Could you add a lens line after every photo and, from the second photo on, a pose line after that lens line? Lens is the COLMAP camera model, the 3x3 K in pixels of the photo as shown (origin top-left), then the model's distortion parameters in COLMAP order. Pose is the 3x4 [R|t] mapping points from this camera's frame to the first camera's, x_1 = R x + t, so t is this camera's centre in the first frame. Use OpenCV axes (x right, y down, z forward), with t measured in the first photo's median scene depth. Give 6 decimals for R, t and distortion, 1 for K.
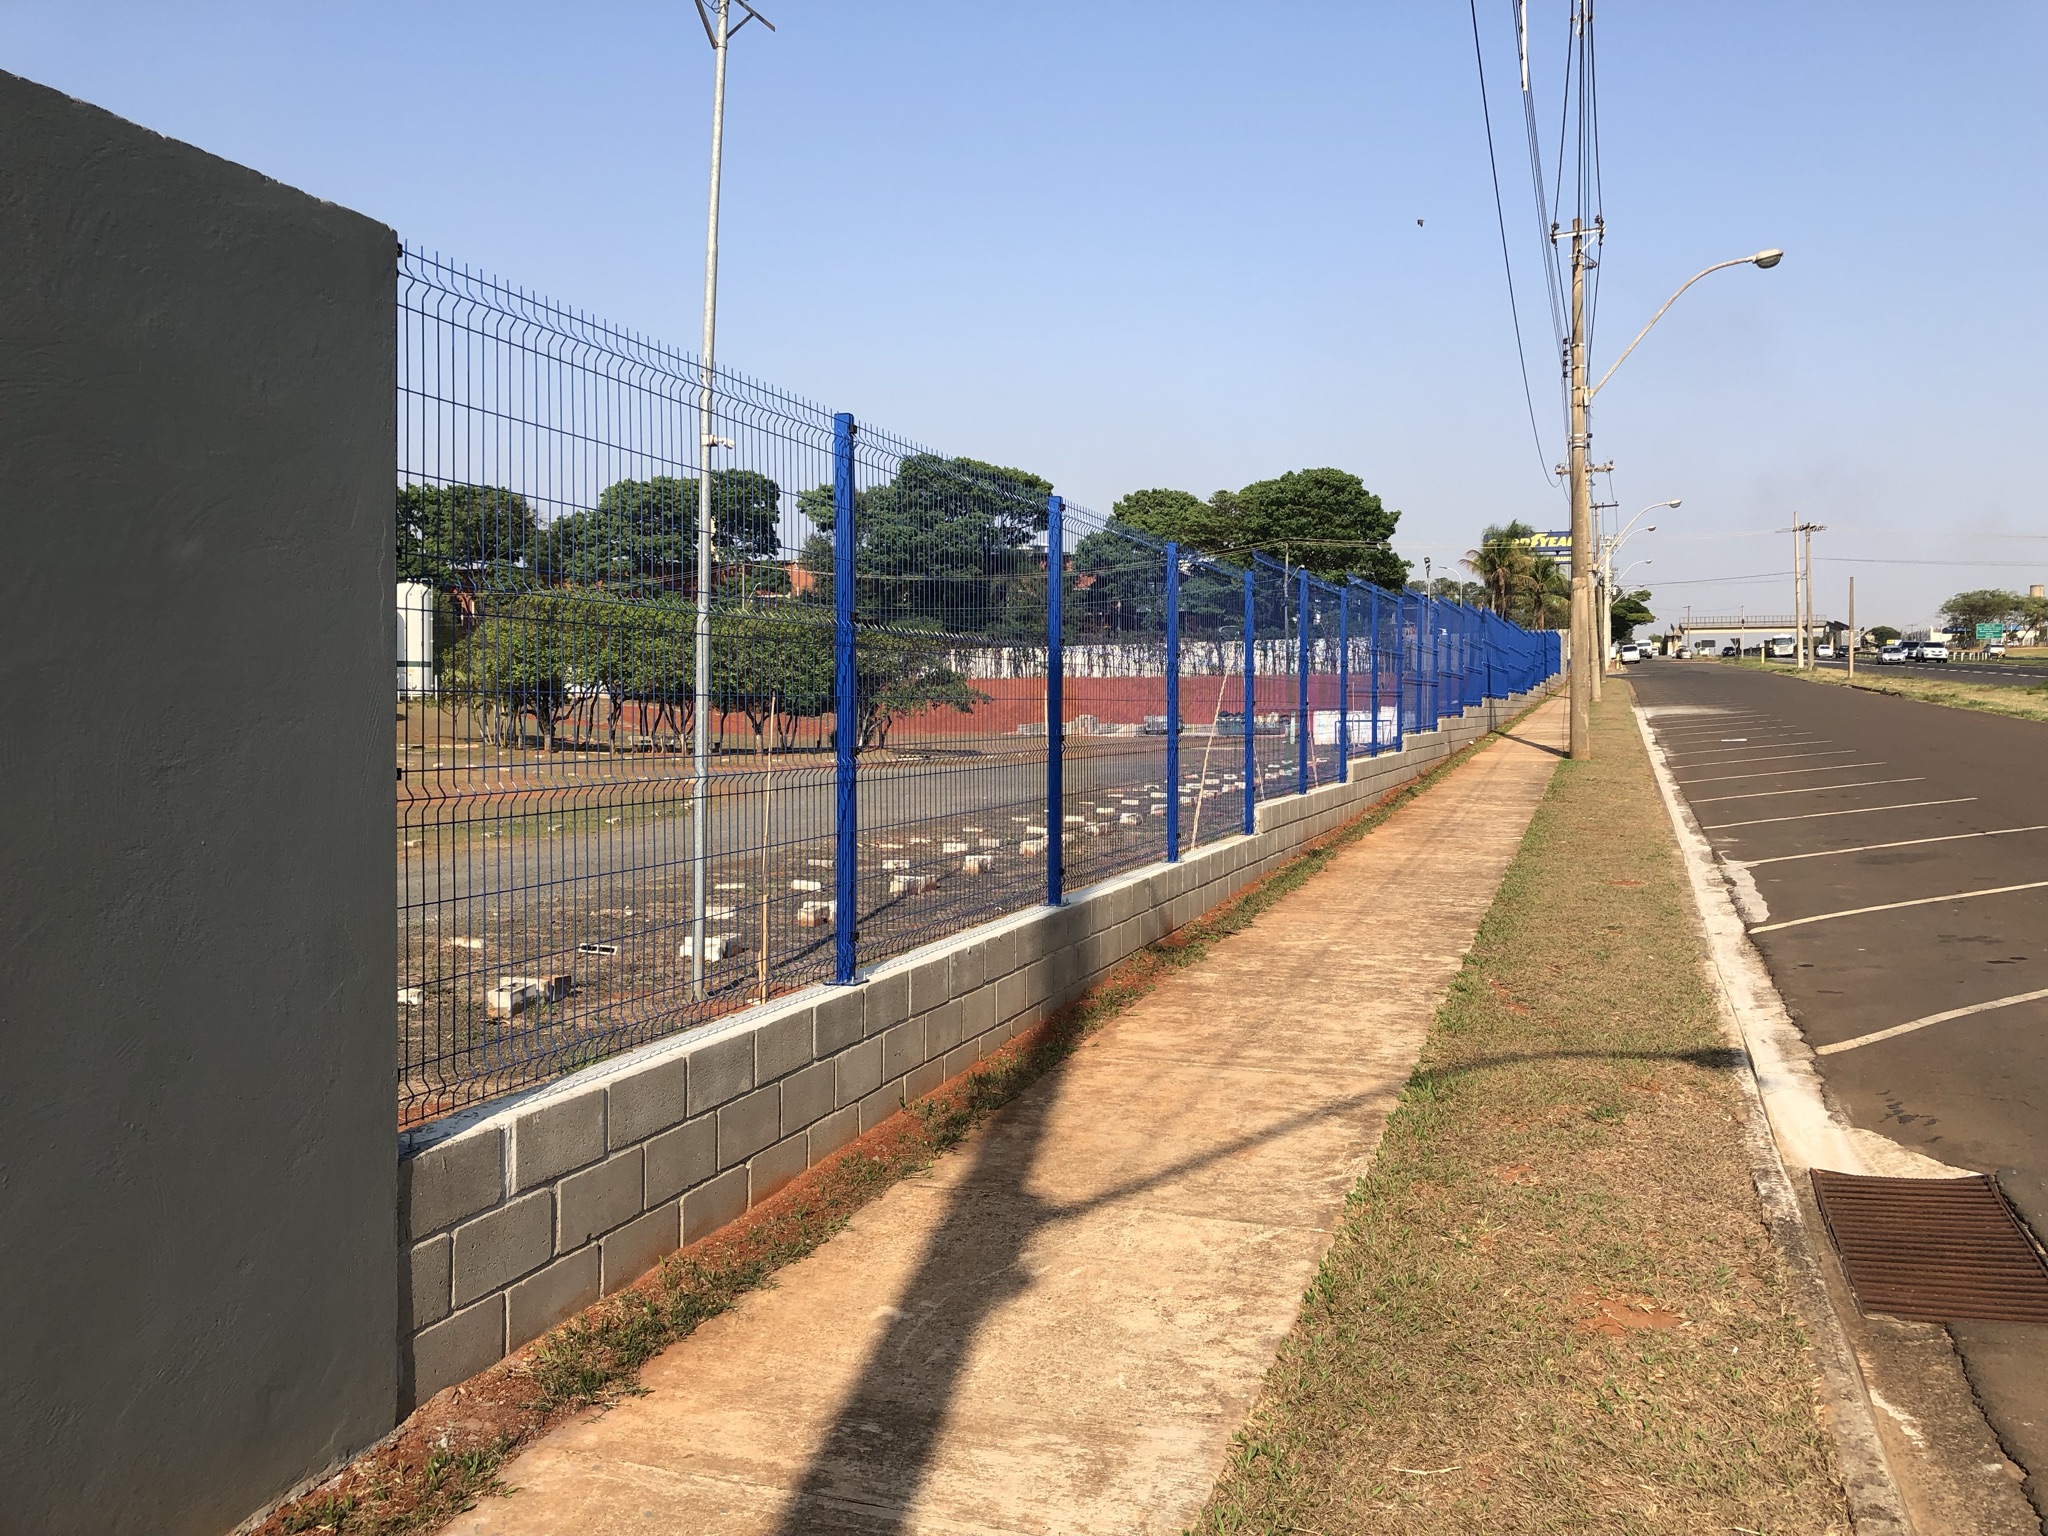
lens RADIAL K [[1678.4, 0, 1024.0], [0, 1678.4, 768.0], [0, 0, 1]] dist [0.013430, -0.006713]
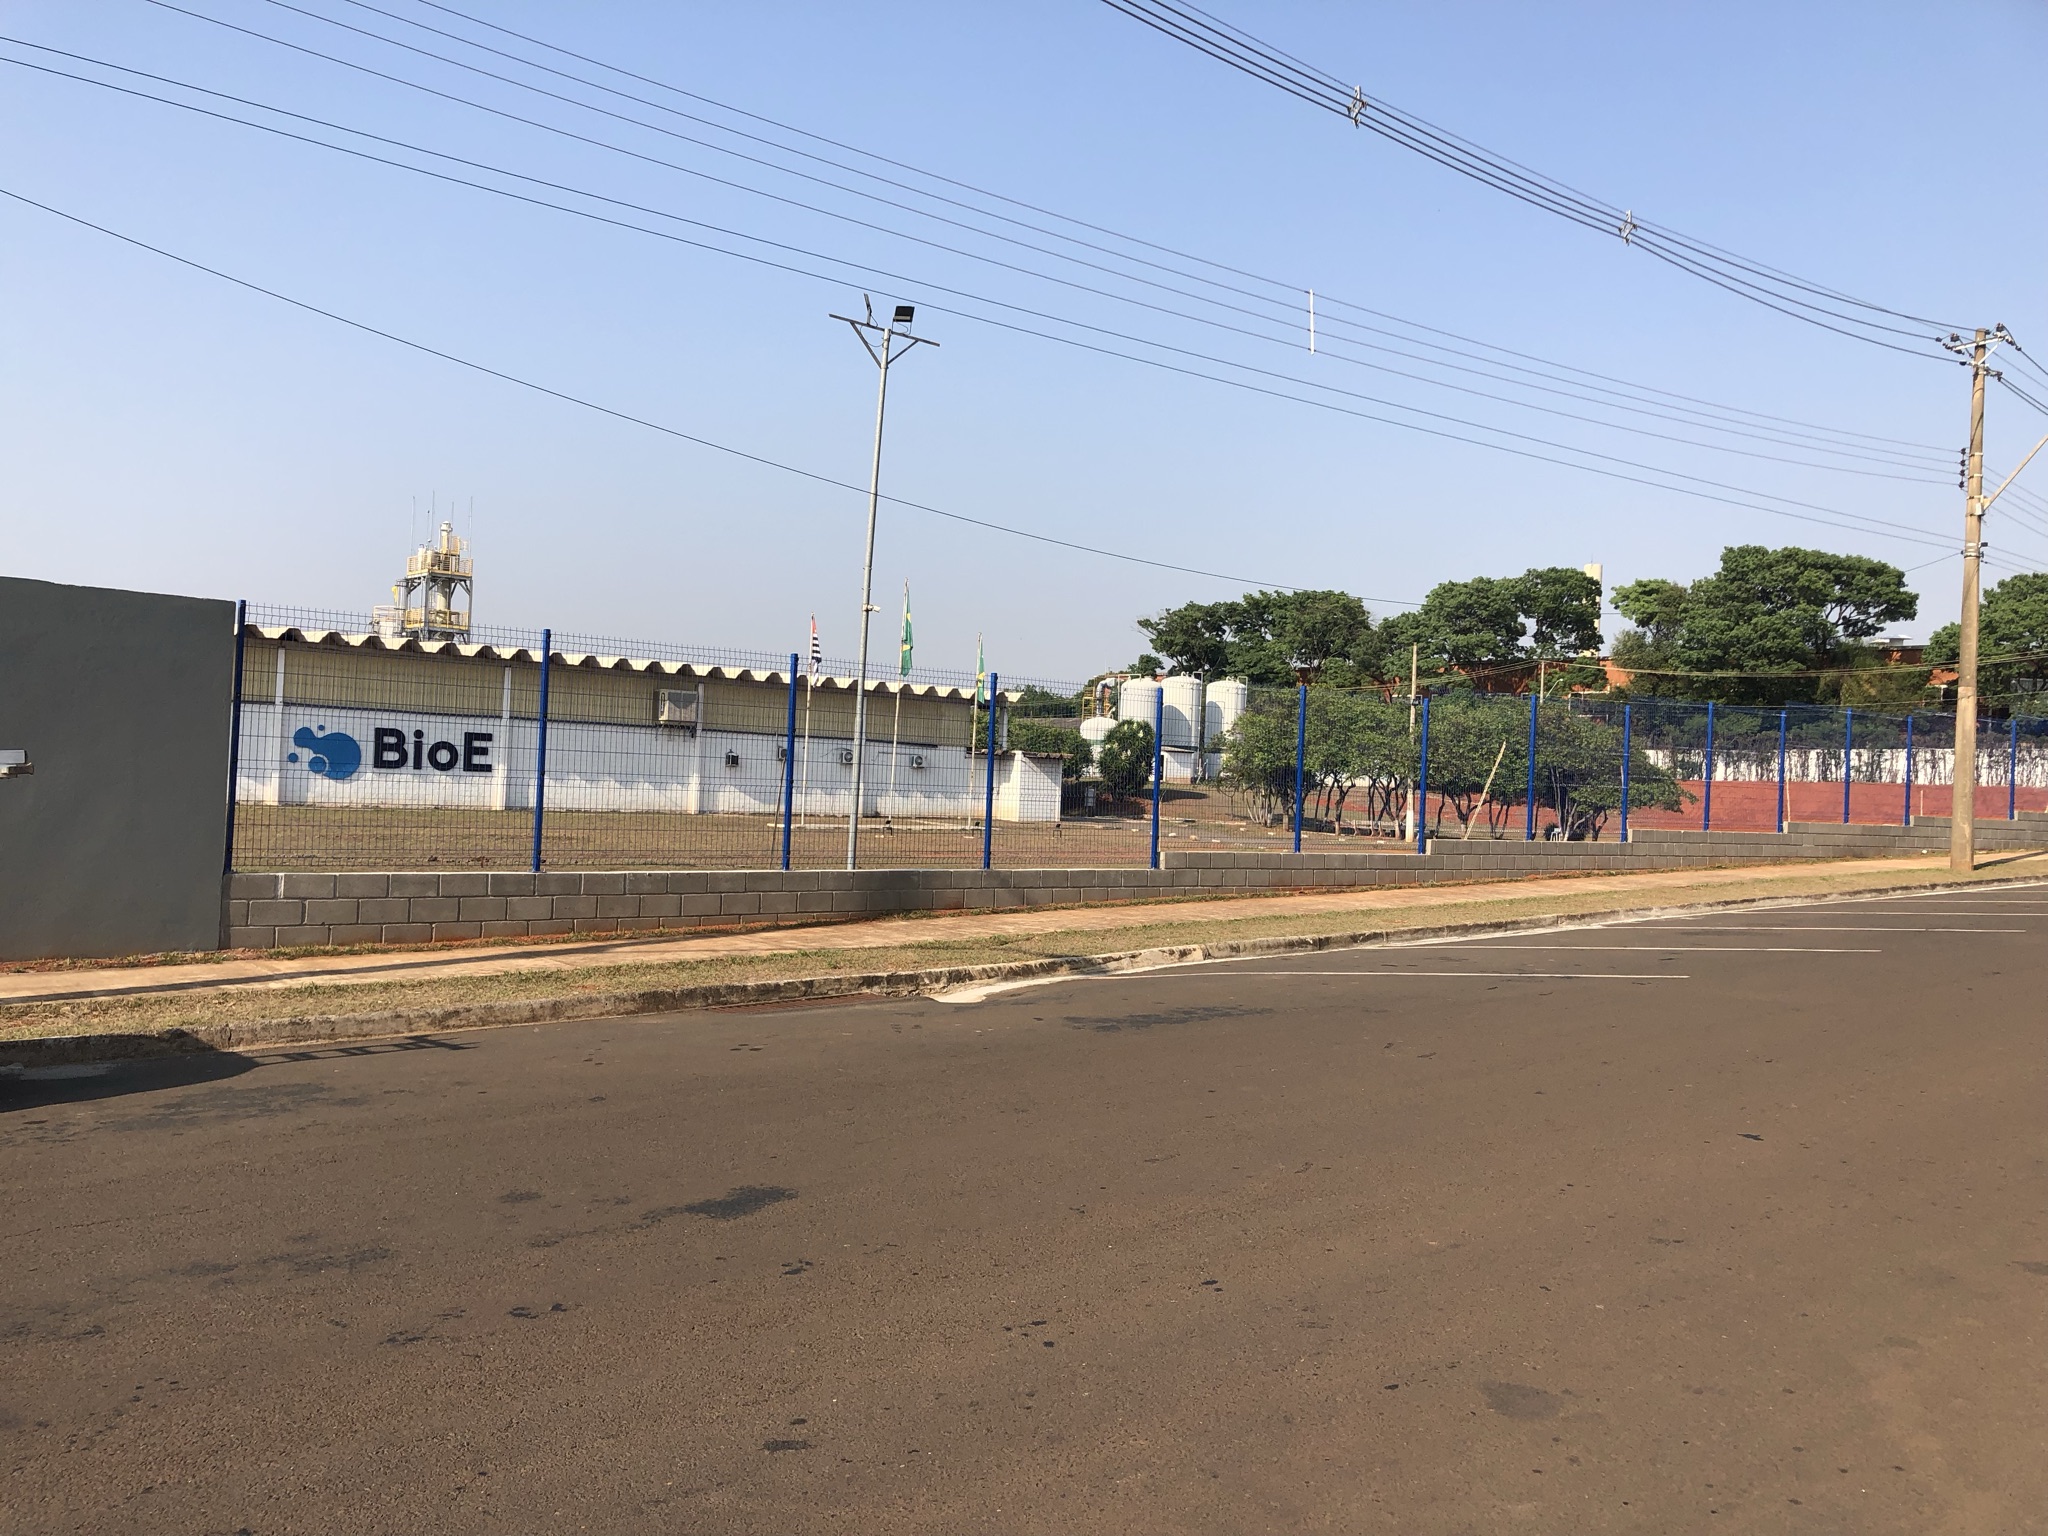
lens RADIAL K [[1682.9, 0, 980.6], [0, 1682.9, 767.7], [0, 0, 1]] dist [0.038741, -0.002461]
pose [[0.842349, 0.029607, -0.538119, 0.398014], [-0.059319, 0.997517, -0.037974, 0.007322], [0.535658, 0.063908, 0.842013, -0.160469]]
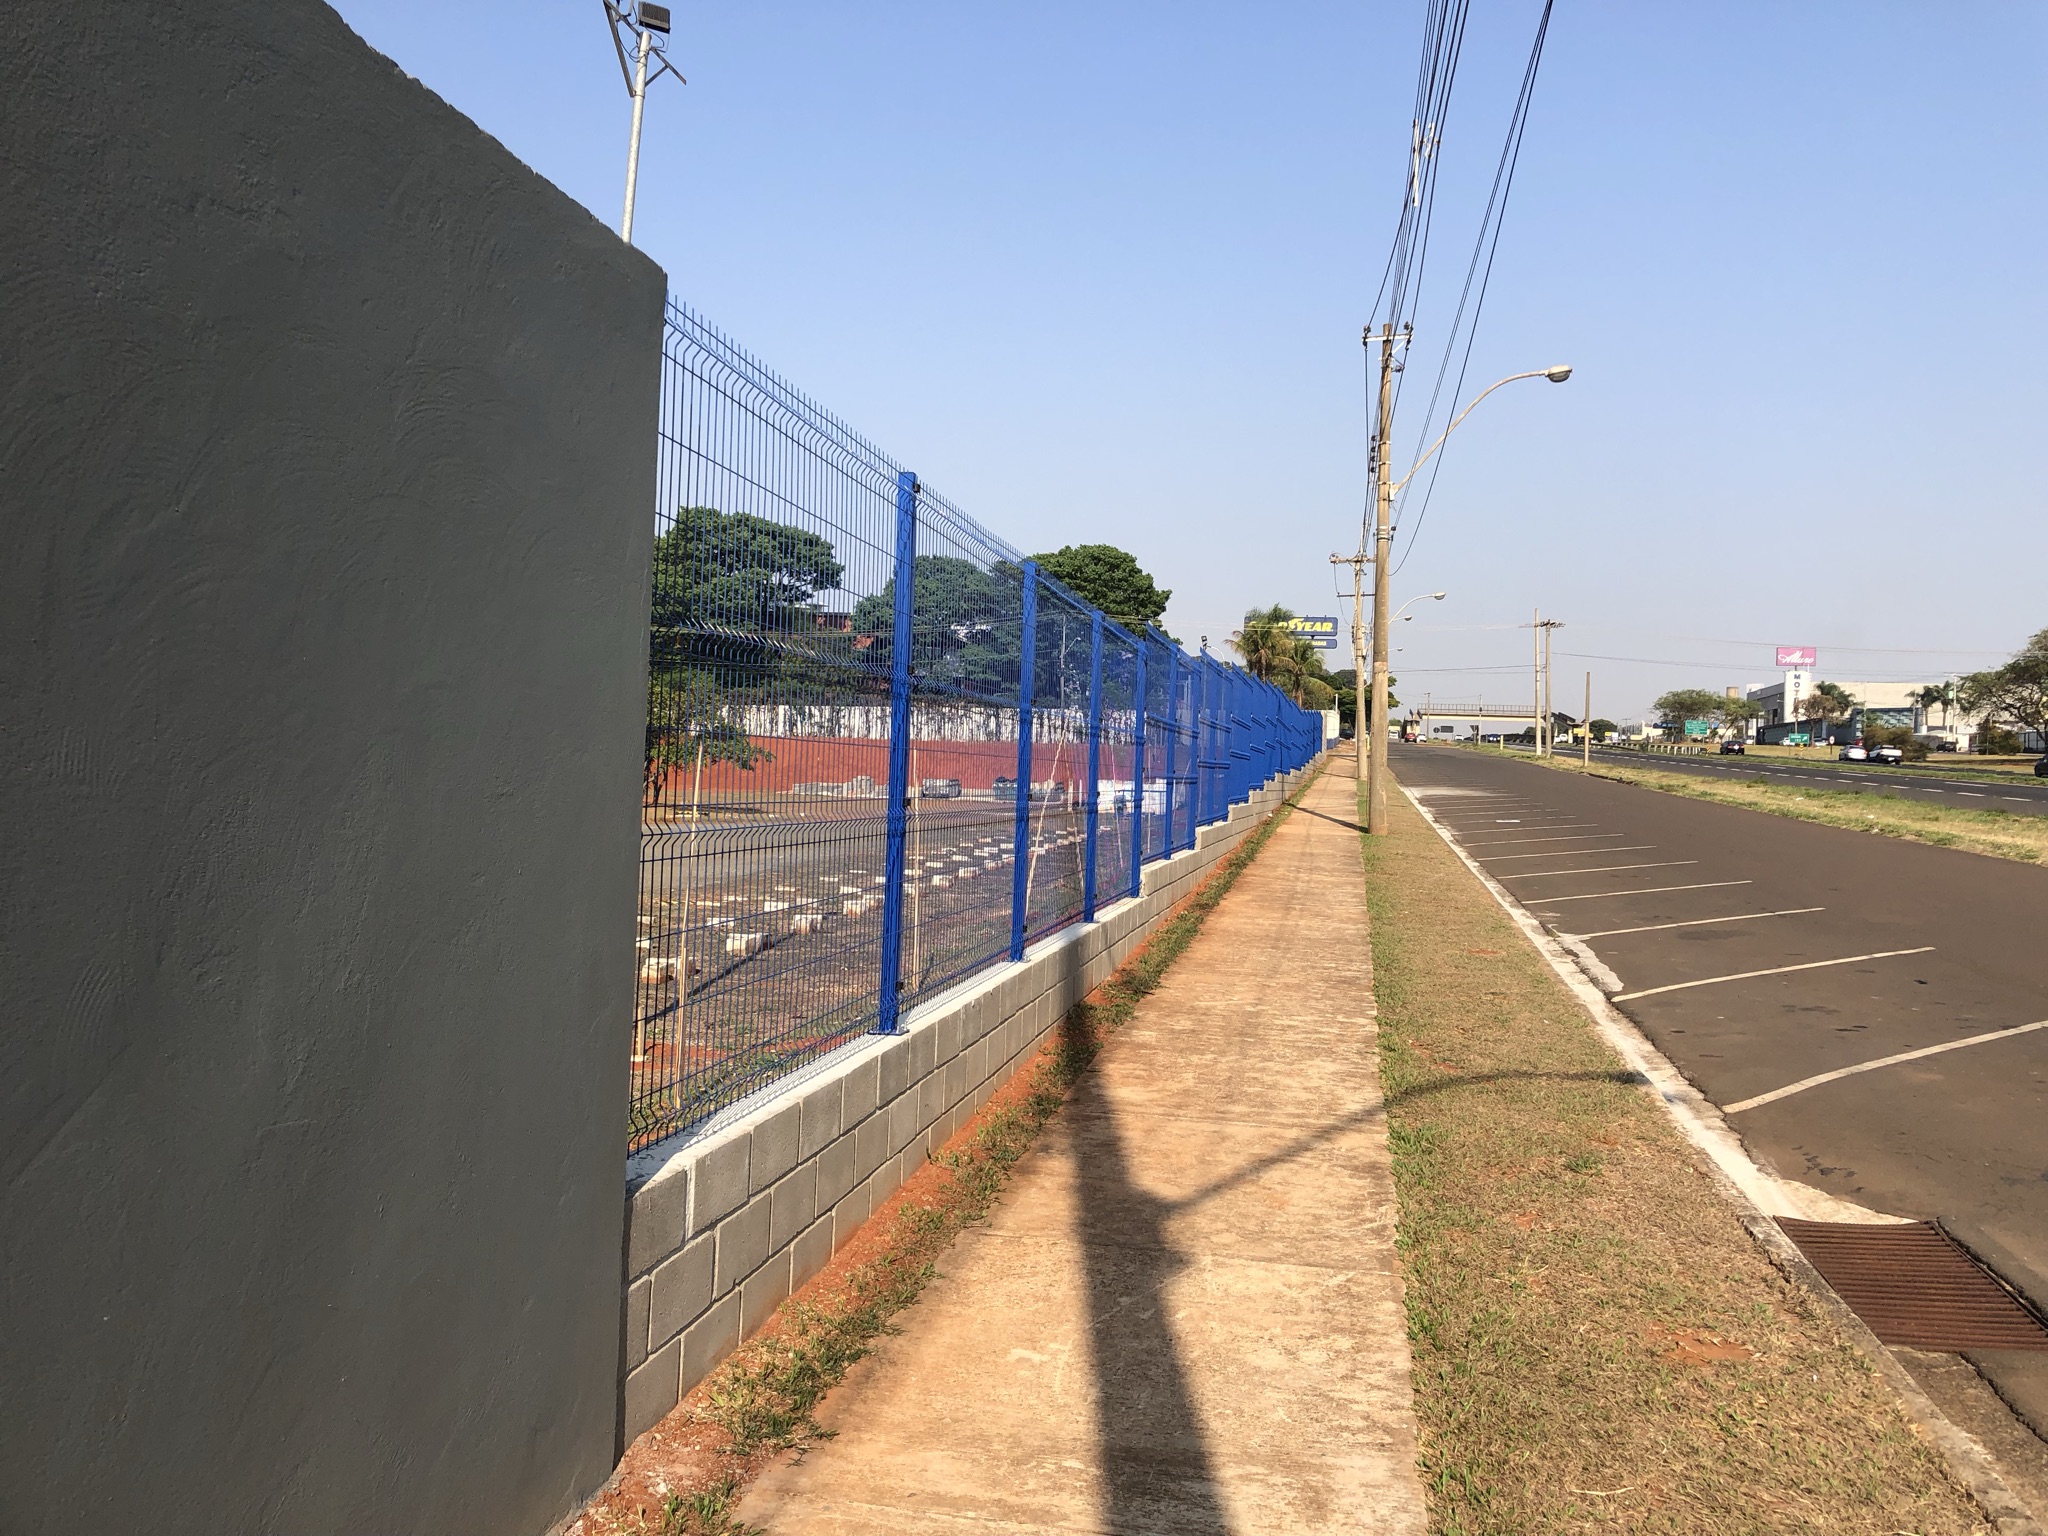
lens RADIAL K [[1678.4, 0, 1024.0], [0, 1678.4, 768.0], [0, 0, 1]] dist [0.013430, -0.006713]
pose [[0.988956, 0.035260, 0.143955, -0.040469], [-0.029804, 0.998760, -0.039883, 0.001633], [-0.145182, 0.035152, 0.988780, -0.003121]]
